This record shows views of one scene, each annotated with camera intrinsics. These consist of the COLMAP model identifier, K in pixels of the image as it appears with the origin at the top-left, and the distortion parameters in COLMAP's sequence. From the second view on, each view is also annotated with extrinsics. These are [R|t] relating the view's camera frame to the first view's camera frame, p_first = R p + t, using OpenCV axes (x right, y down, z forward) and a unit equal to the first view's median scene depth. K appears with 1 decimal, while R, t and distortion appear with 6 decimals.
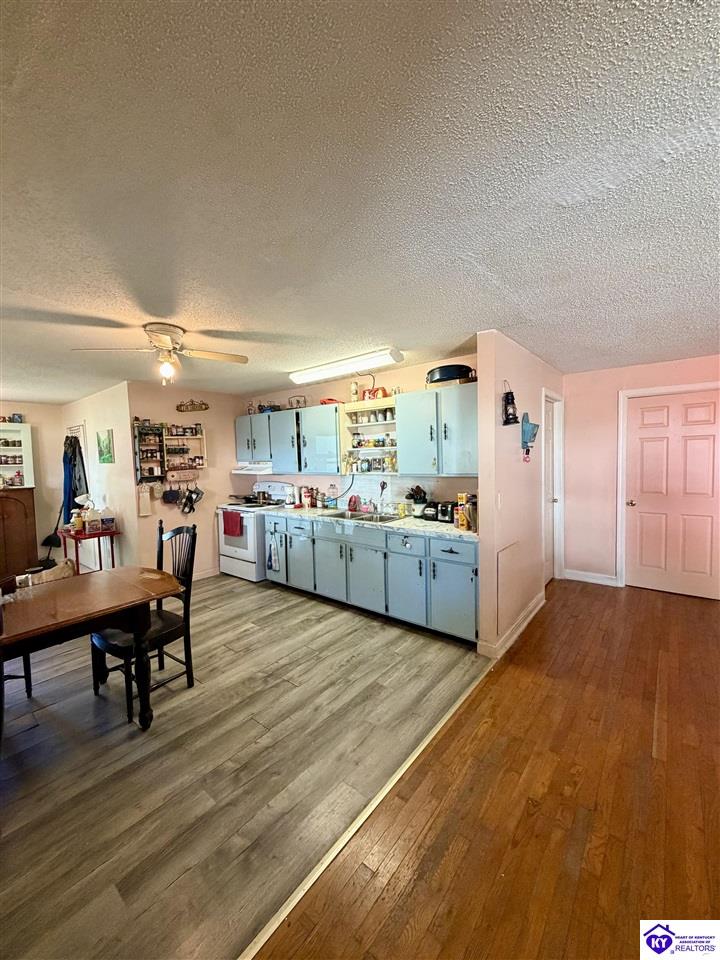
lens RADIAL K [[381.3, 0, 362.1], [0, 381.3, 478.2], [0, 0, 1]] dist [-0.000215, 0.000209]
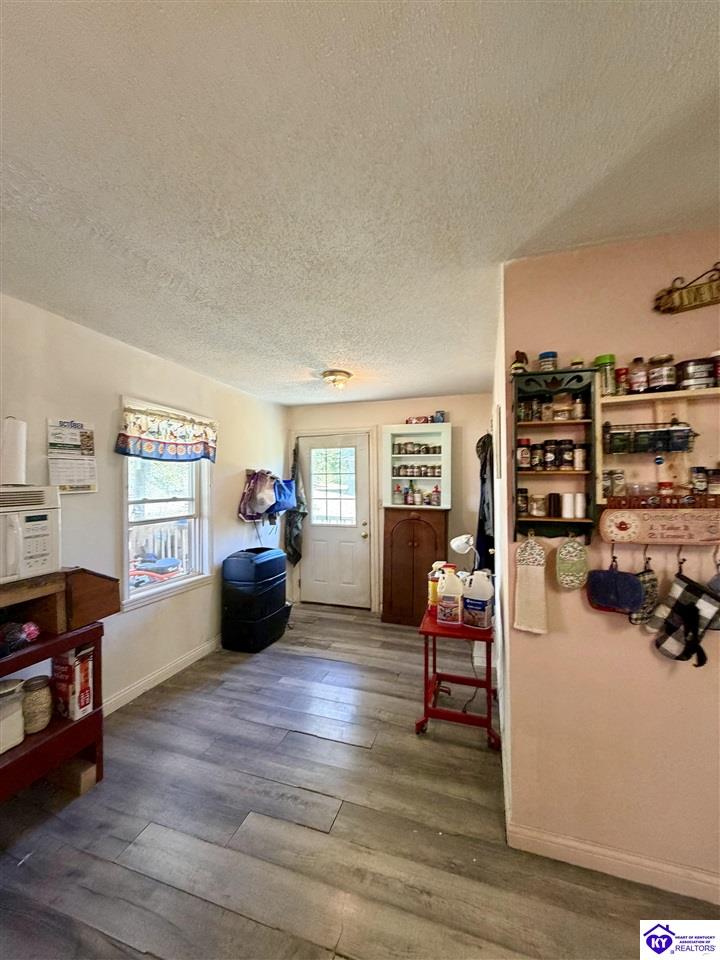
lens RADIAL K [[381.3, 0, 362.1], [0, 381.3, 478.2], [0, 0, 1]] dist [-0.000215, 0.000209]
pose [[0.362034, 0.023138, -0.931878, -0.294997], [-0.059217, 0.998244, 0.001780, -0.032221], [0.930282, 0.054539, 0.362769, 0.706751]]
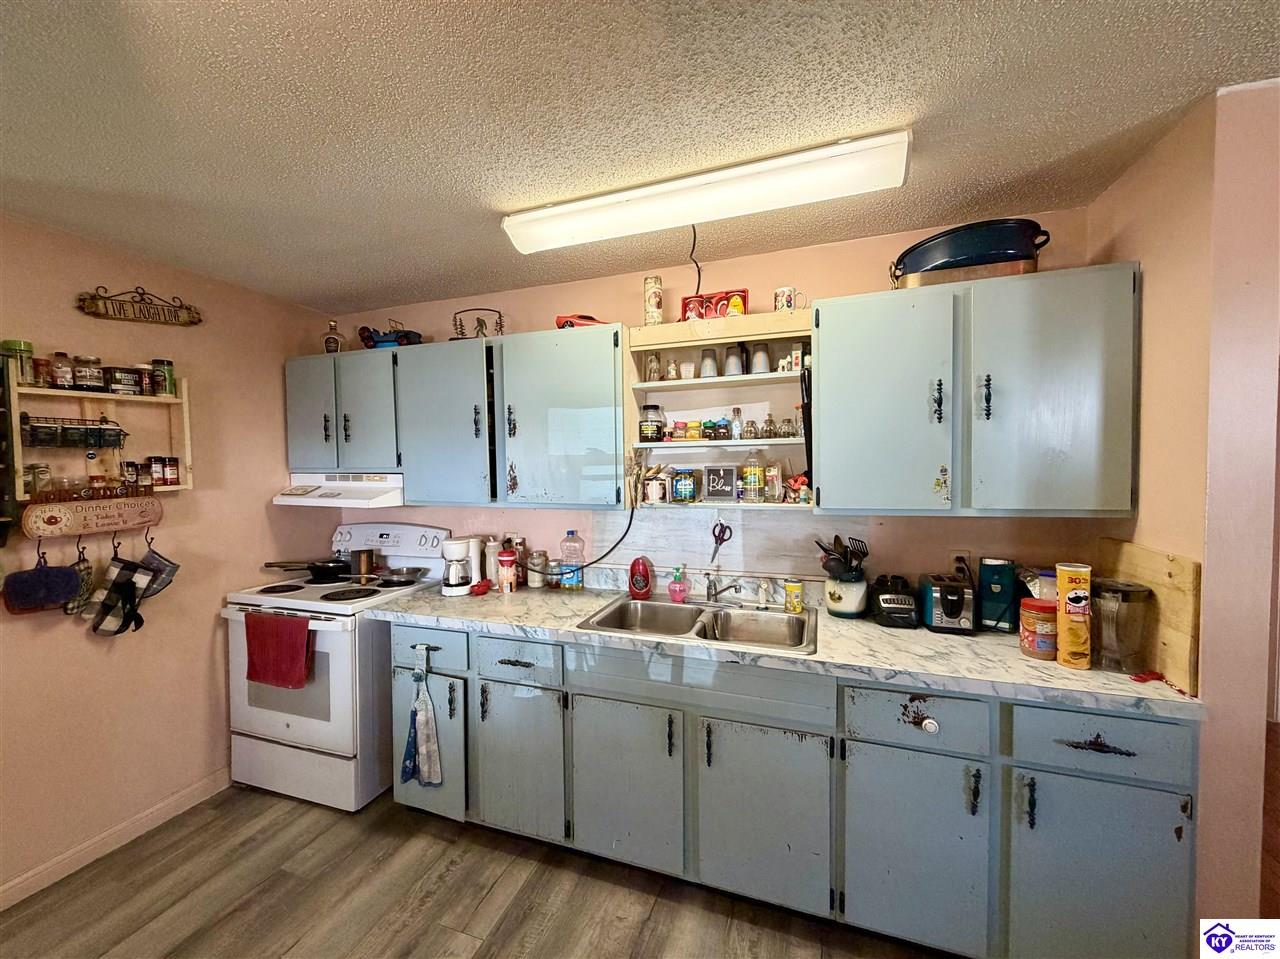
lens RADIAL K [[508.4, 0, 637.7], [0, 508.4, 480.0], [0, 0, 1]] dist [-0.000215, 0.000209]
pose [[0.941635, 0.001689, 0.336631, -0.199708], [0.009633, 0.999443, -0.031958, -0.020498], [-0.336498, 0.033335, 0.941094, 0.473201]]
